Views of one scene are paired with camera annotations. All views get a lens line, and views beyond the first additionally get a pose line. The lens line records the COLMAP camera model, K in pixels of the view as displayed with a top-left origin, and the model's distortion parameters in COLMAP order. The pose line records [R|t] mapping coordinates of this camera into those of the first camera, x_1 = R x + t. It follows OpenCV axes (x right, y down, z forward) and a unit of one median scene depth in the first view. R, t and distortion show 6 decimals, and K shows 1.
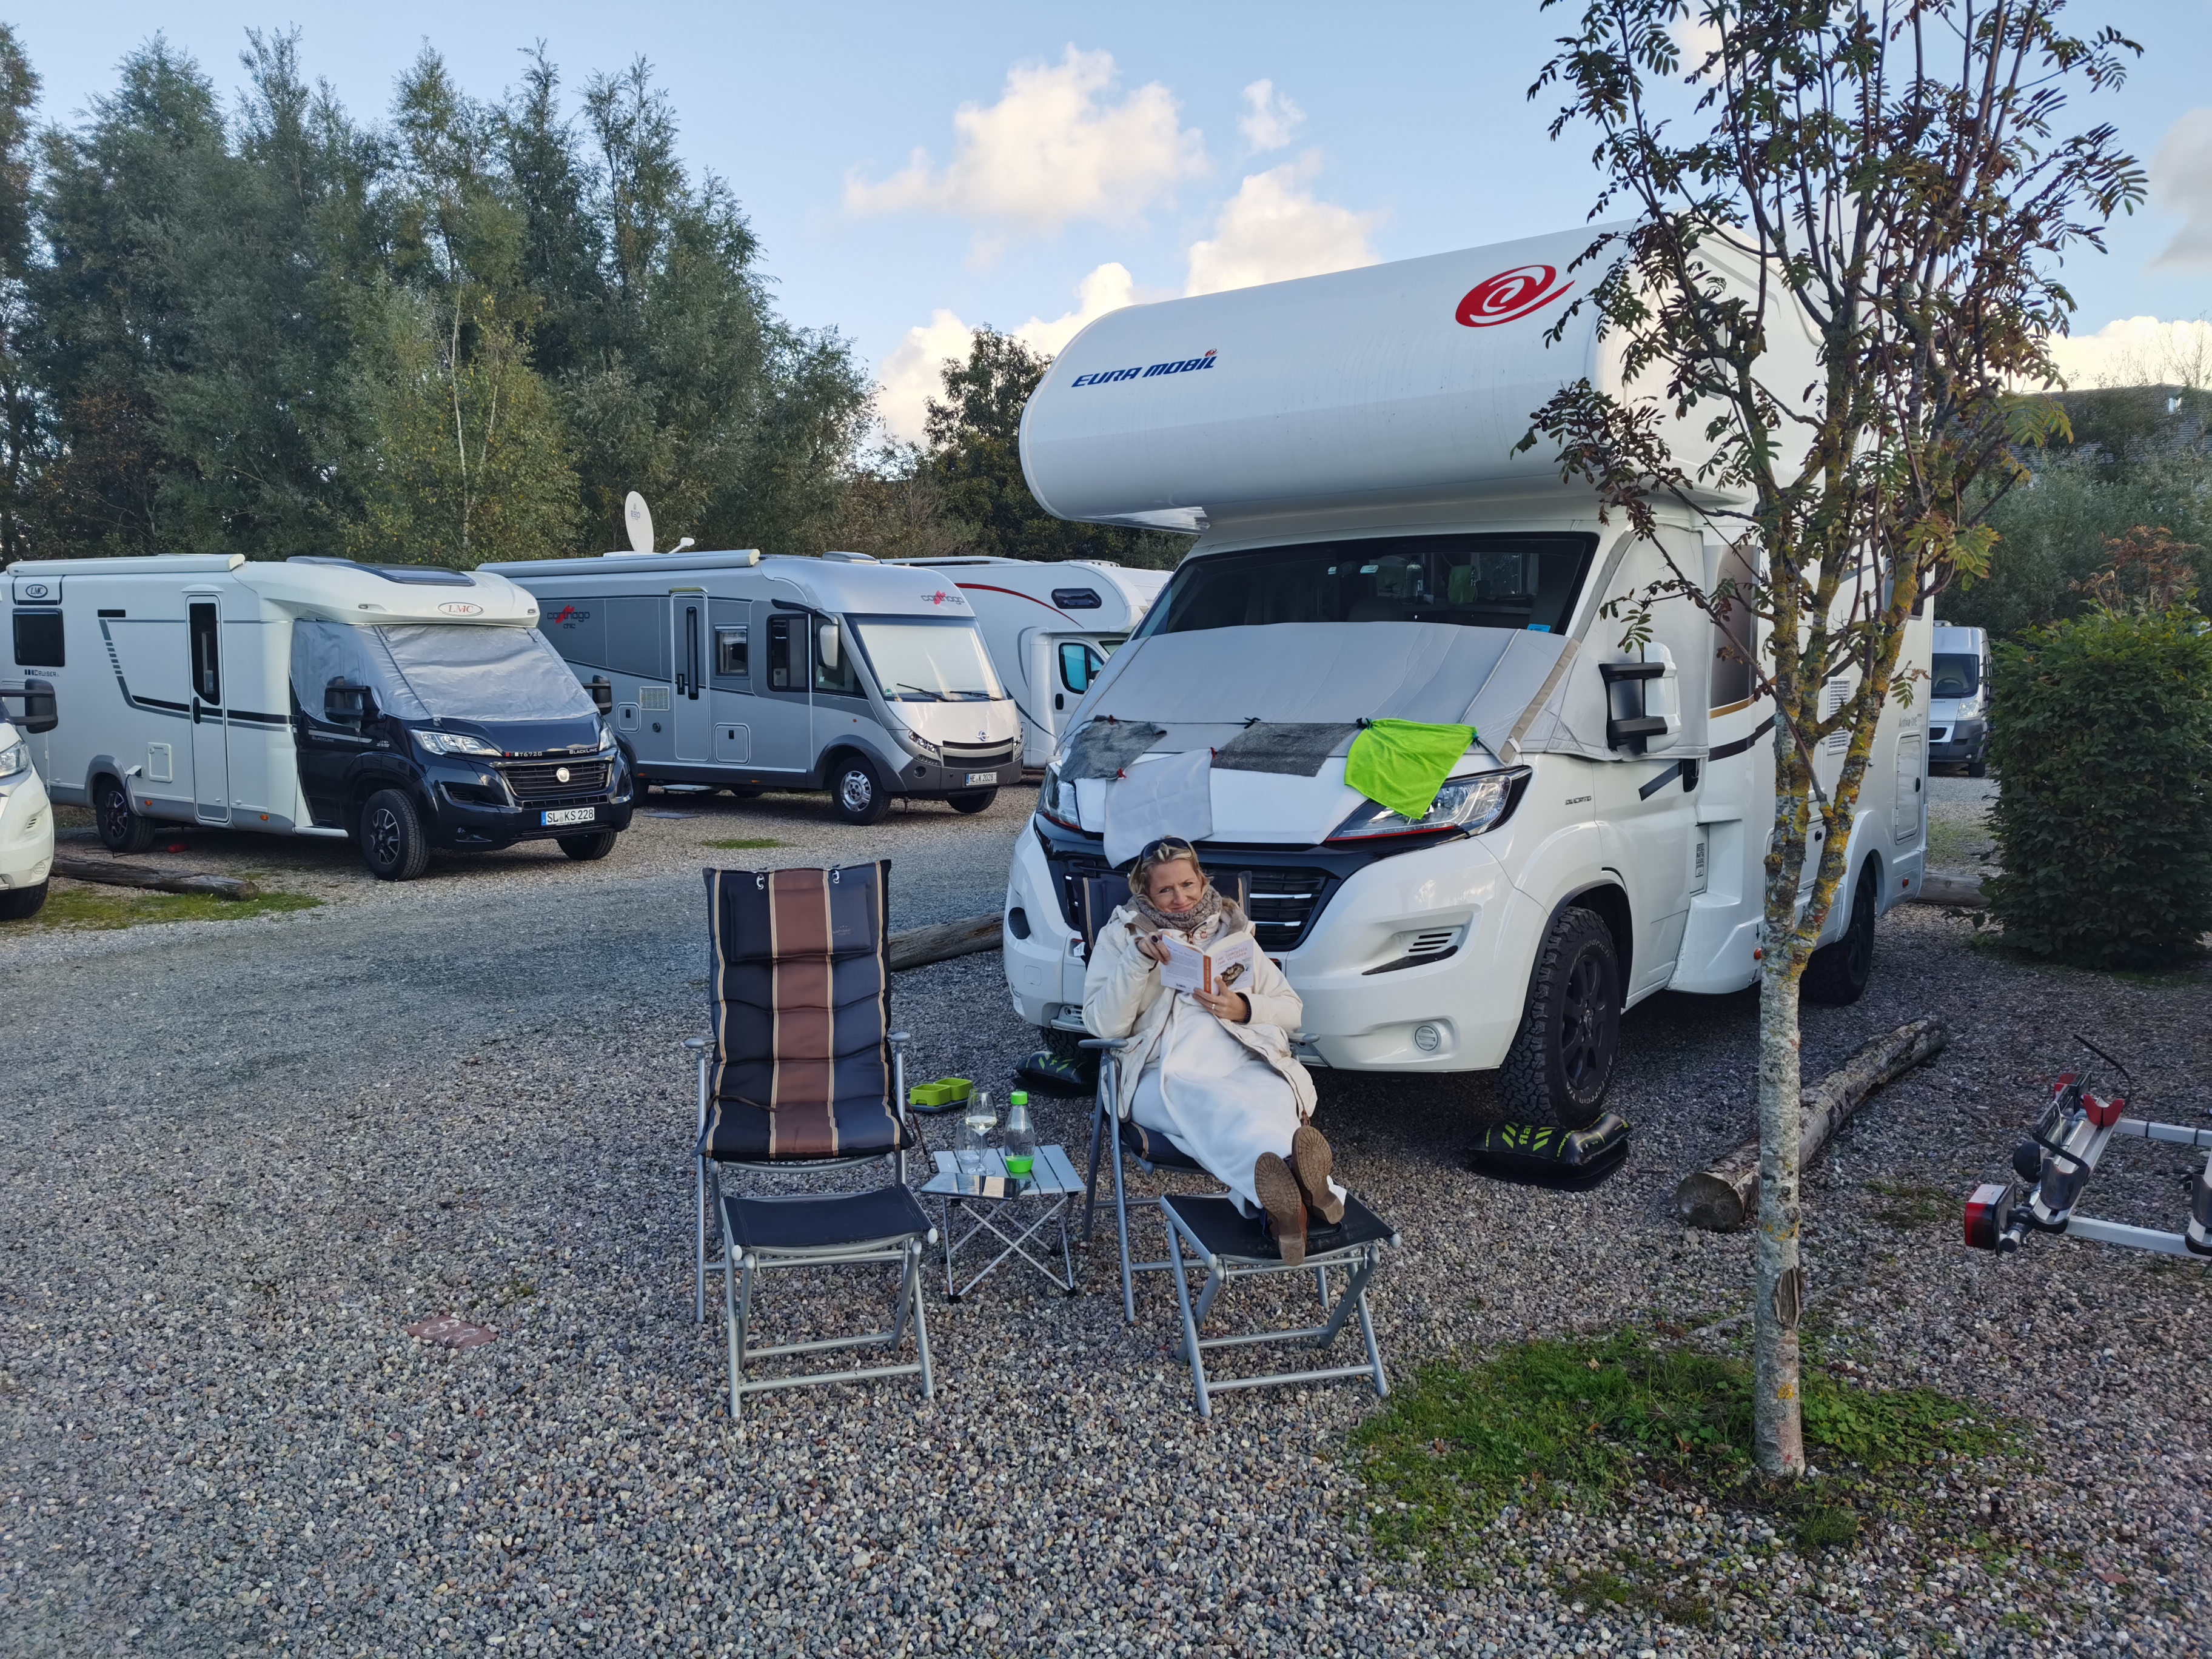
lens RADIAL K [[1721.6, 0, 1138.4], [0, 1721.6, 838.1], [0, 0, 1]] dist [0.040199, -0.049441]
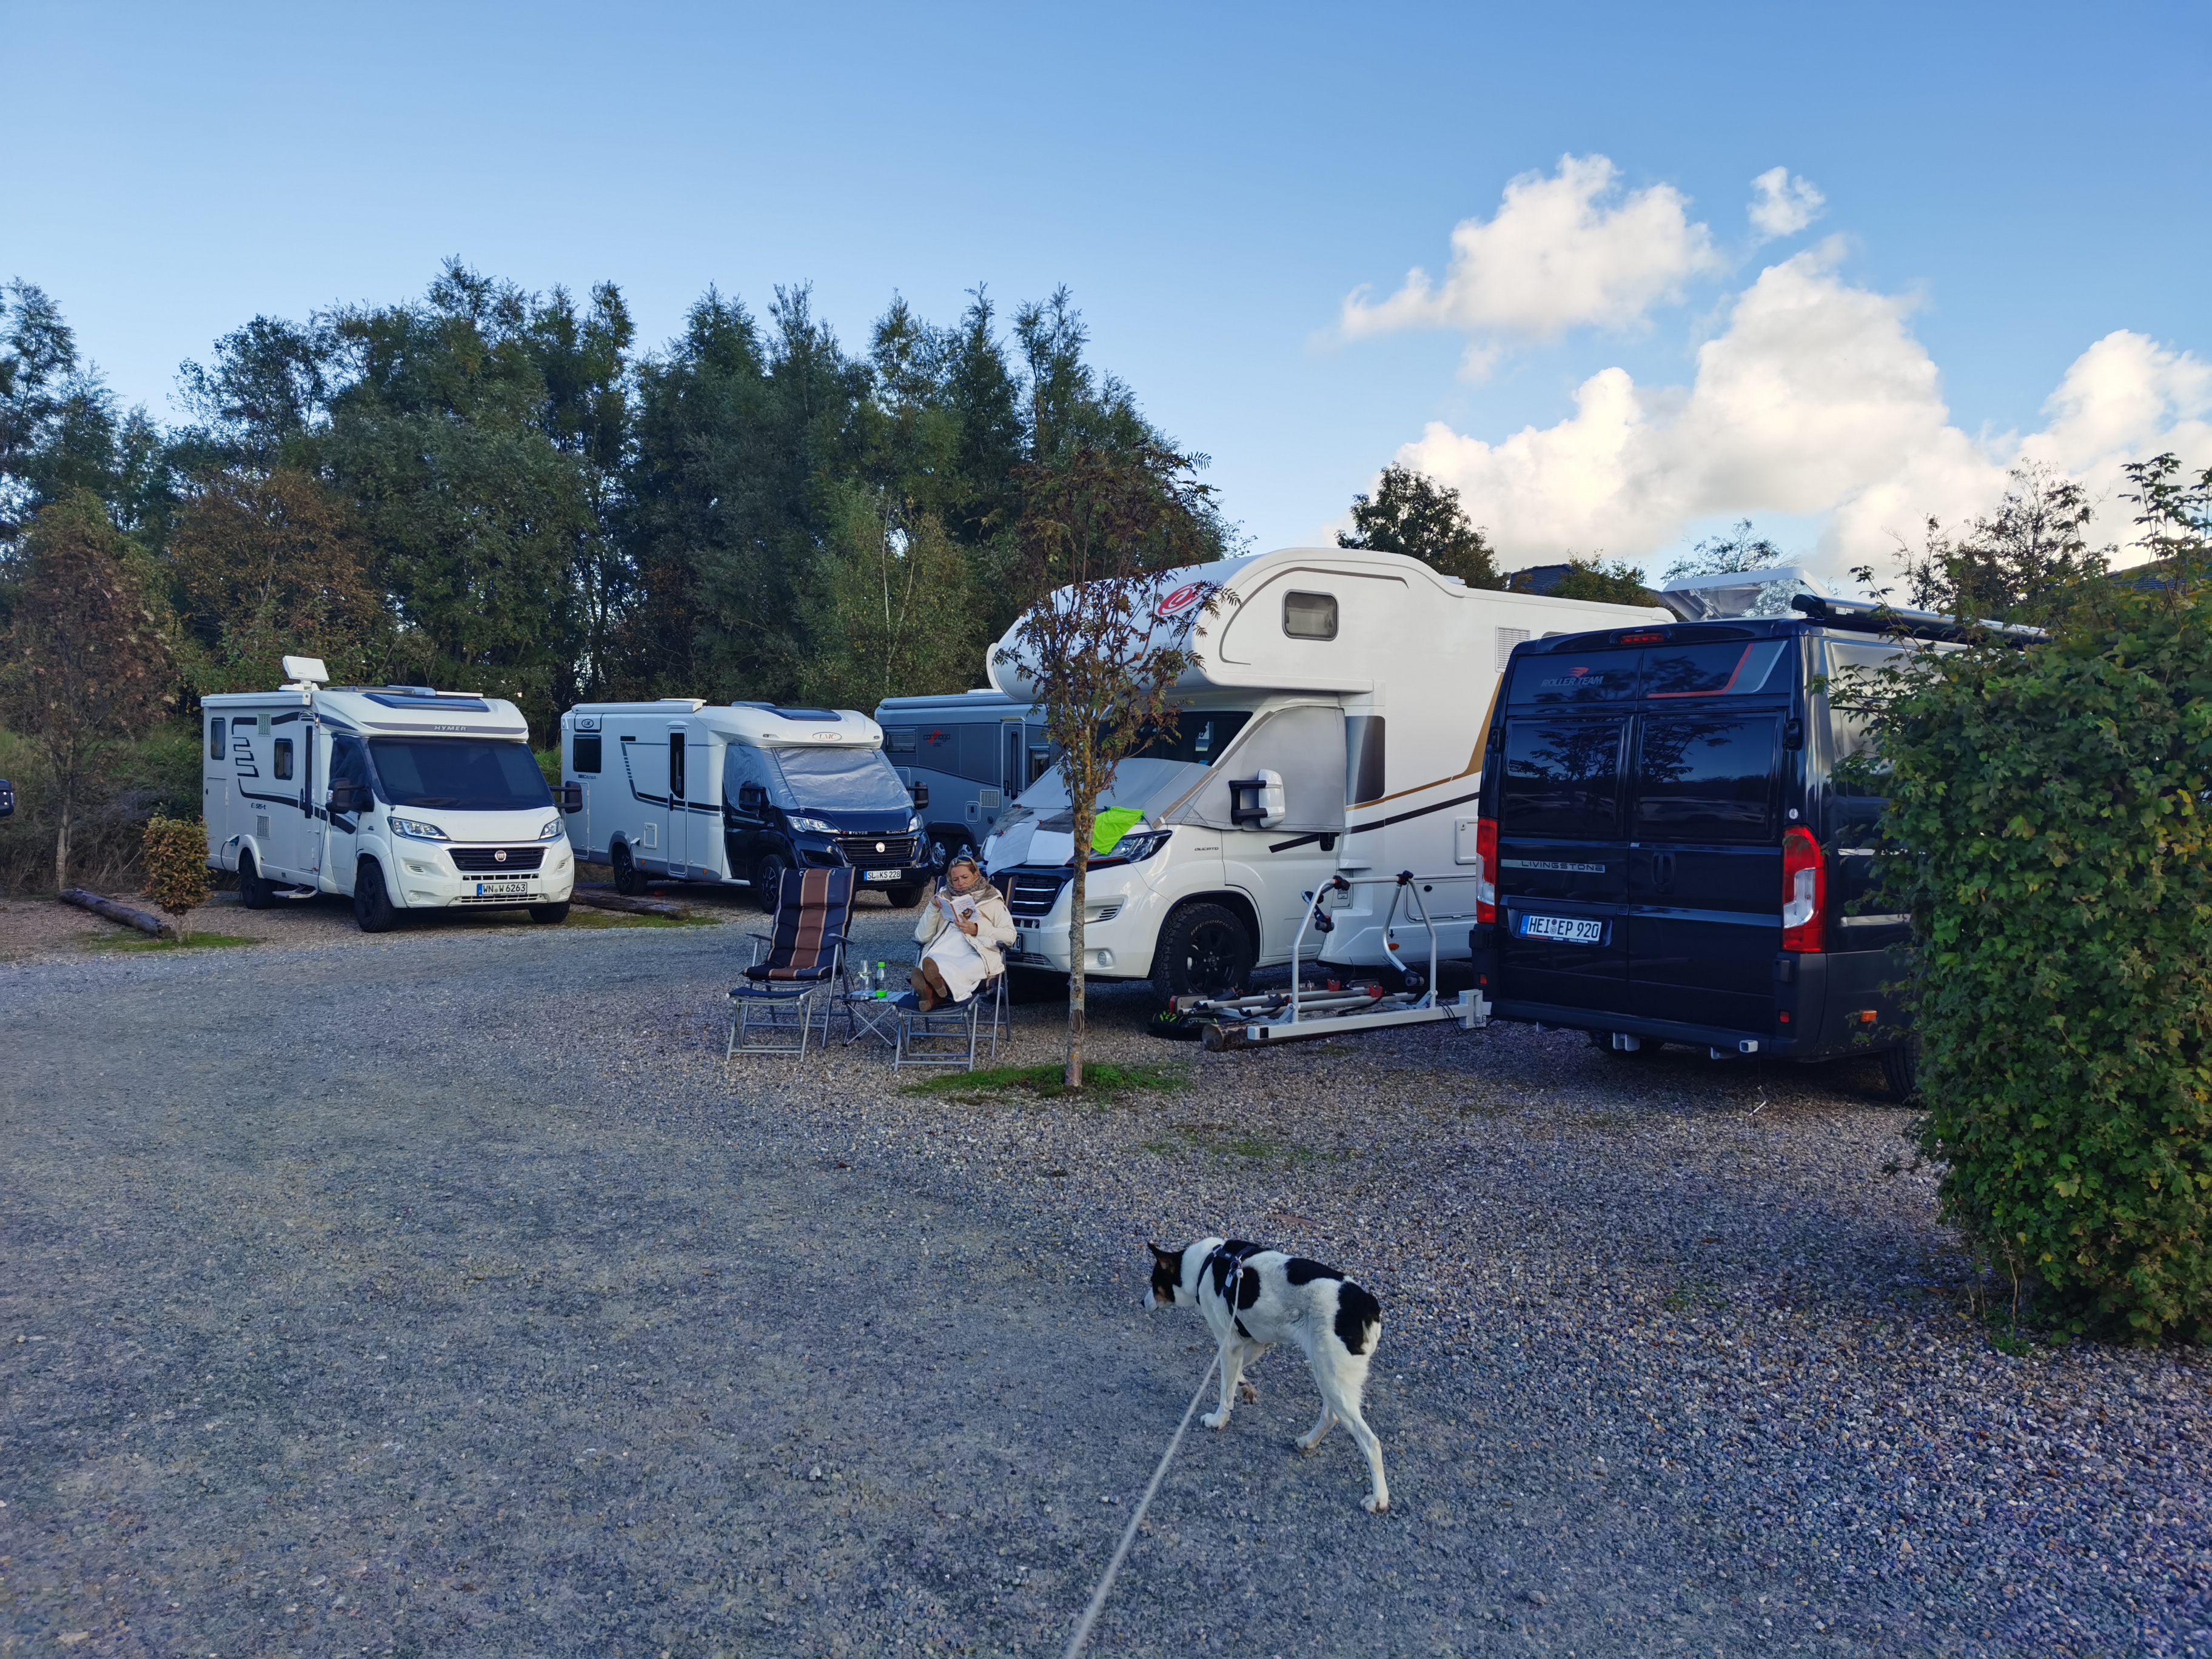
lens RADIAL K [[1716.4, 0, 1106.0], [0, 1716.4, 829.5], [0, 0, 1]] dist [0.077330, -0.097089]
pose [[0.956287, 0.017024, -0.291934, 0.270197], [-0.036561, 0.997431, -0.061596, 0.030485], [0.290136, 0.069576, 0.954453, -0.342700]]
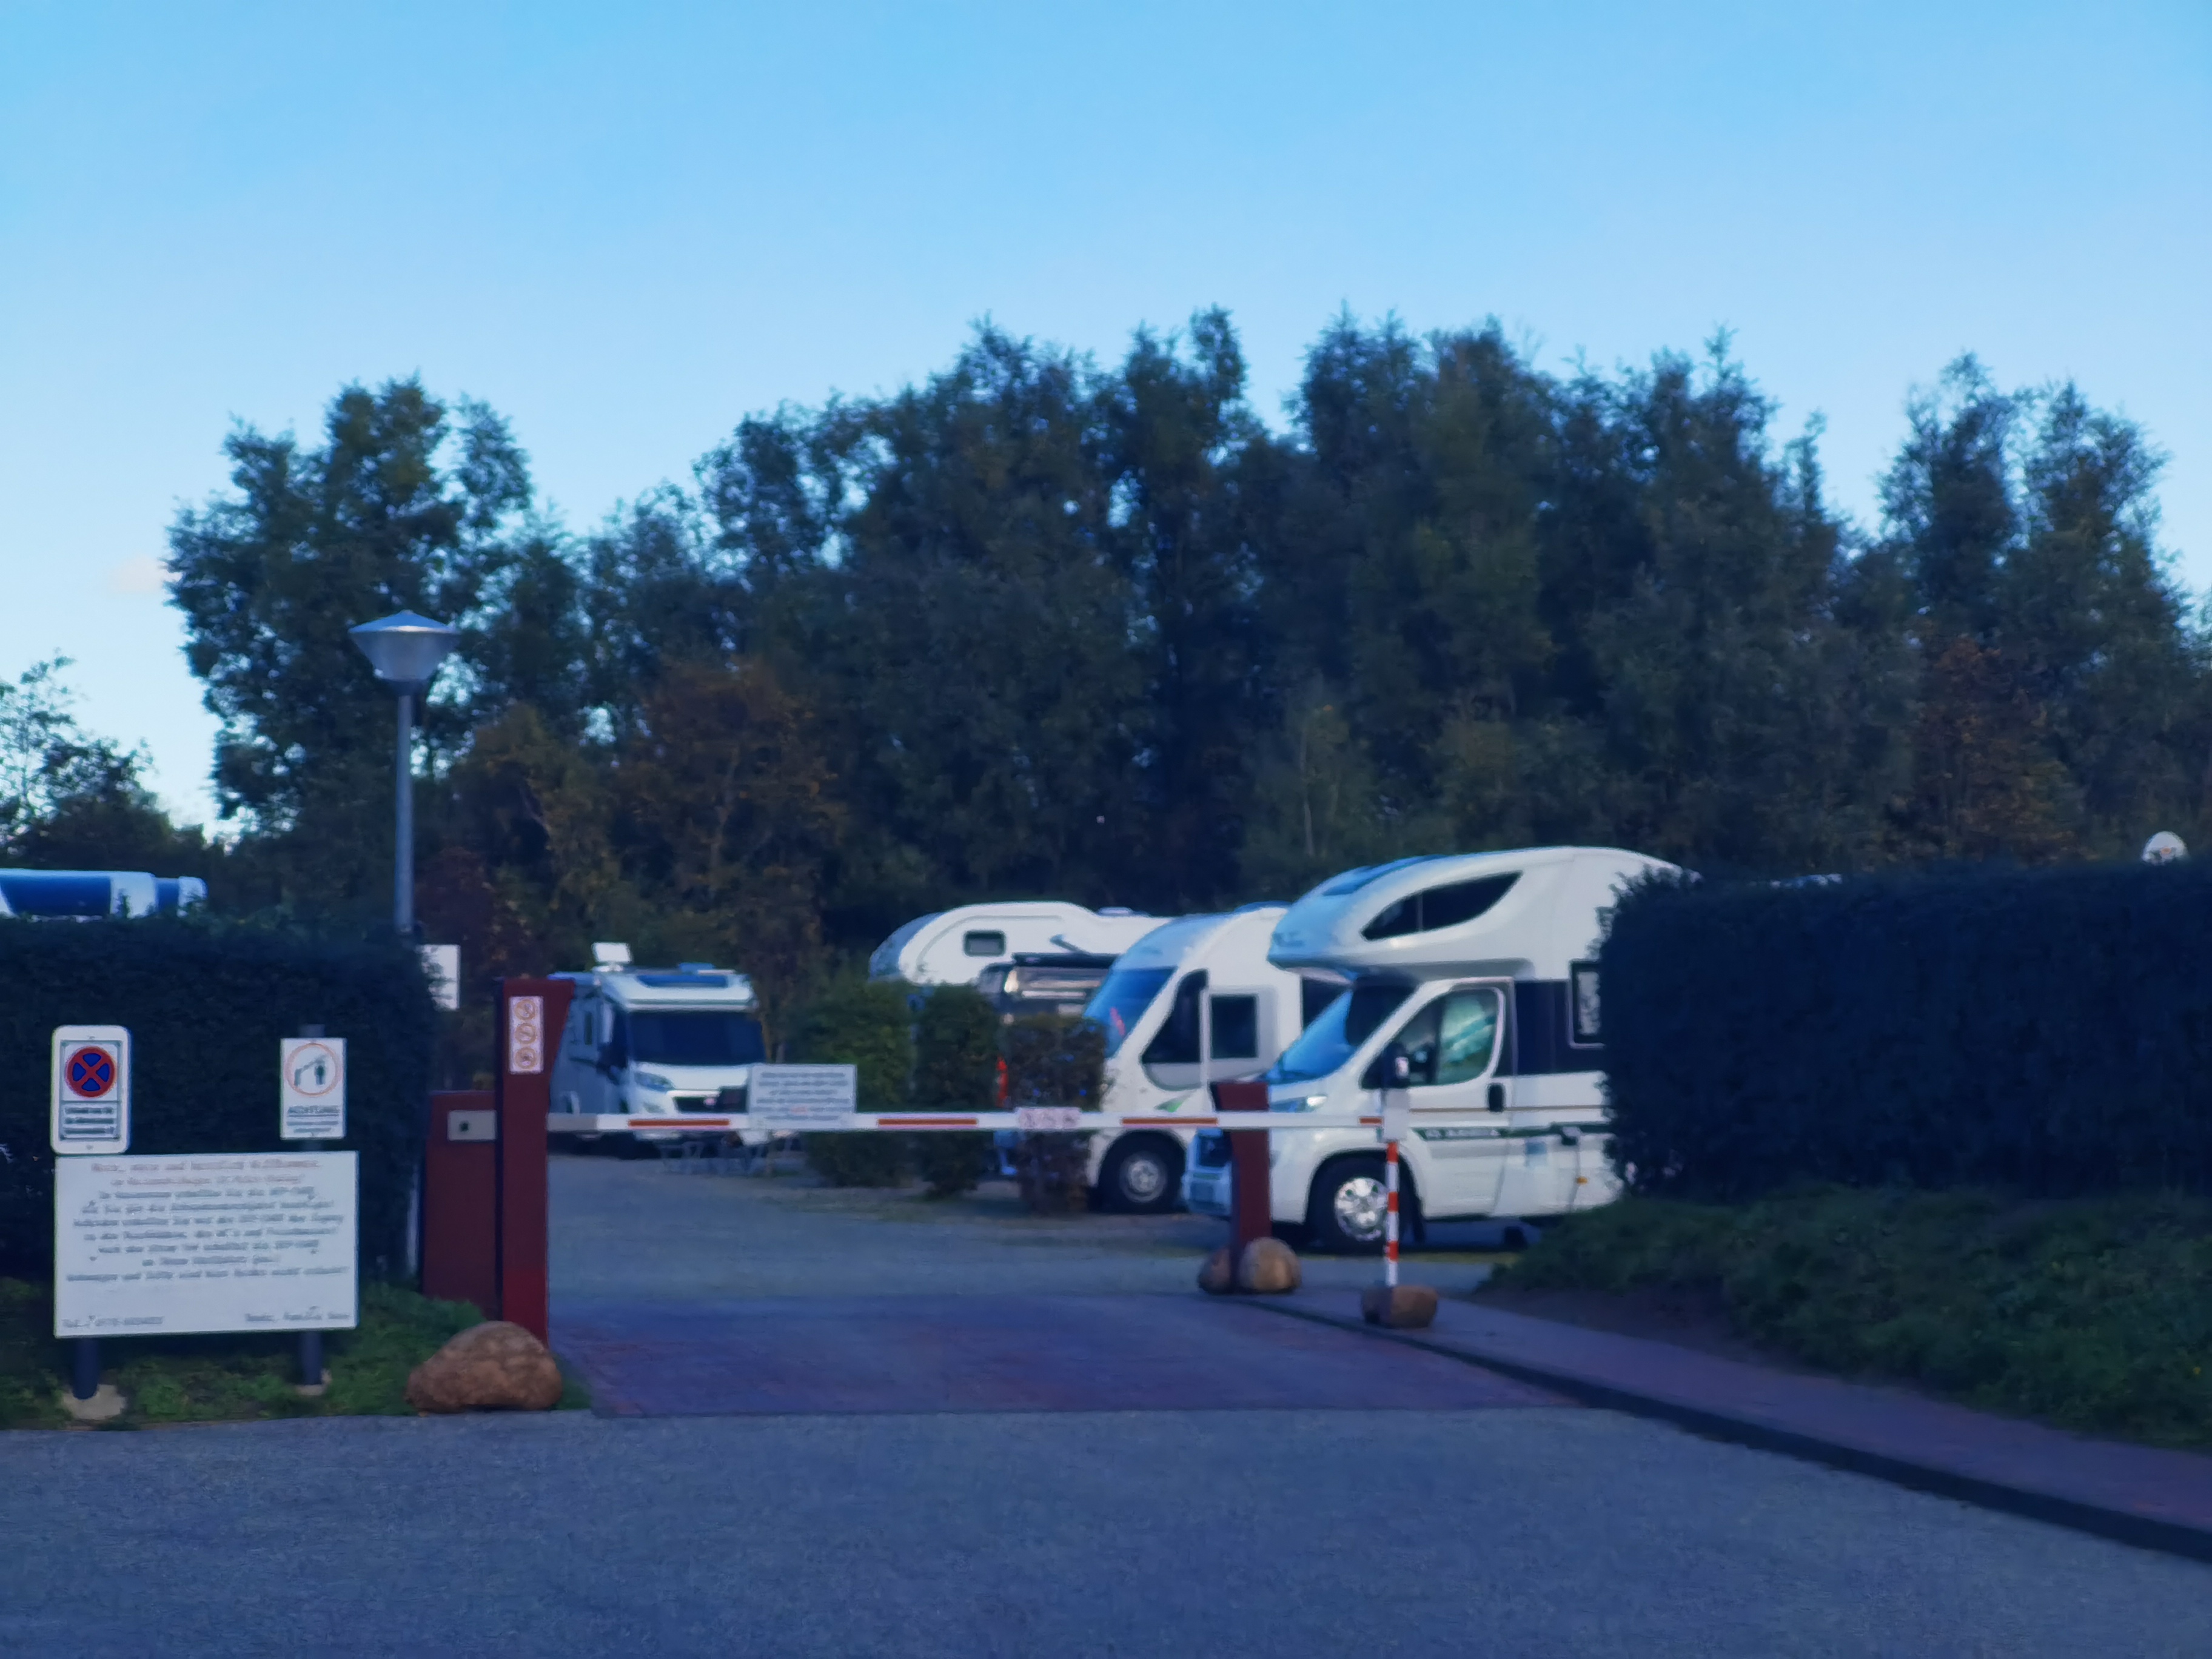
lens RADIAL K [[5242.3, 0, 1106.0], [0, 5242.3, 829.5], [0, 0, 1]] dist [1.107165, -16.486880]
pose [[0.726997, -0.030682, -0.685954, 3.194344], [-0.061639, 0.992052, -0.109699, 0.257994], [0.683868, 0.122032, 0.719328, -2.642681]]
